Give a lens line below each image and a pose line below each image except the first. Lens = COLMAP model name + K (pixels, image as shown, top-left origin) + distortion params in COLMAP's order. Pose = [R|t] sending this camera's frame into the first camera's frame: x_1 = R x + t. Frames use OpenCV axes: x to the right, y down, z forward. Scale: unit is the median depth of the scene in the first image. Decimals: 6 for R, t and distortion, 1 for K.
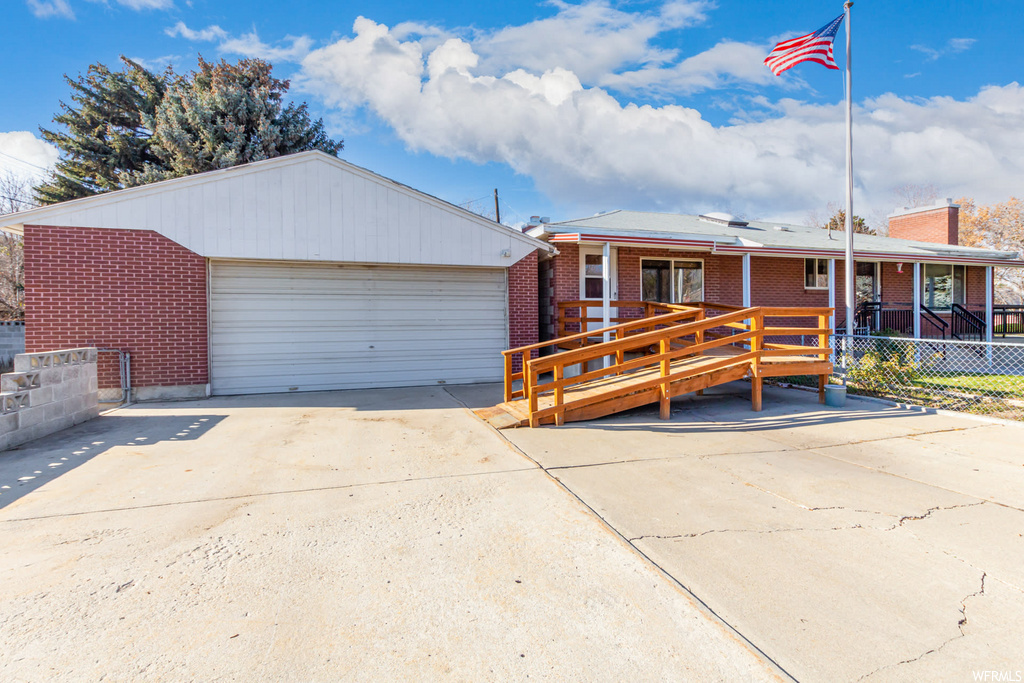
lens RADIAL K [[479.9, 0, 506.3], [0, 479.9, 335.9], [0, 0, 1]] dist [-0.021001, 0.000012]
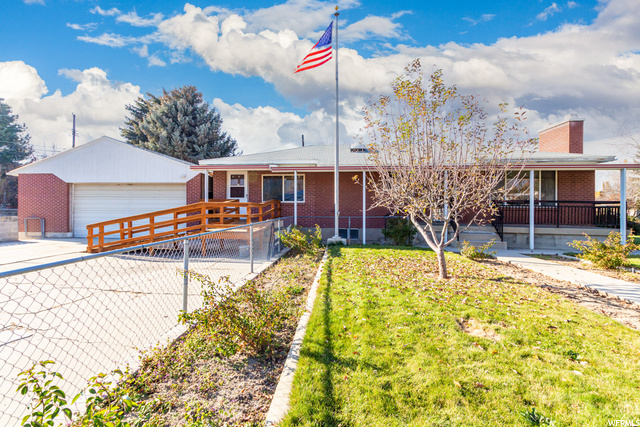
lens RADIAL K [[300.0, 0, 316.5], [0, 300.0, 210.0], [0, 0, 1]] dist [-0.021001, 0.000012]
pose [[0.922074, 0.006988, -0.386950, 0.890328], [-0.023736, 0.998976, -0.038522, 0.008275], [0.386284, 0.044705, 0.921296, 0.036329]]
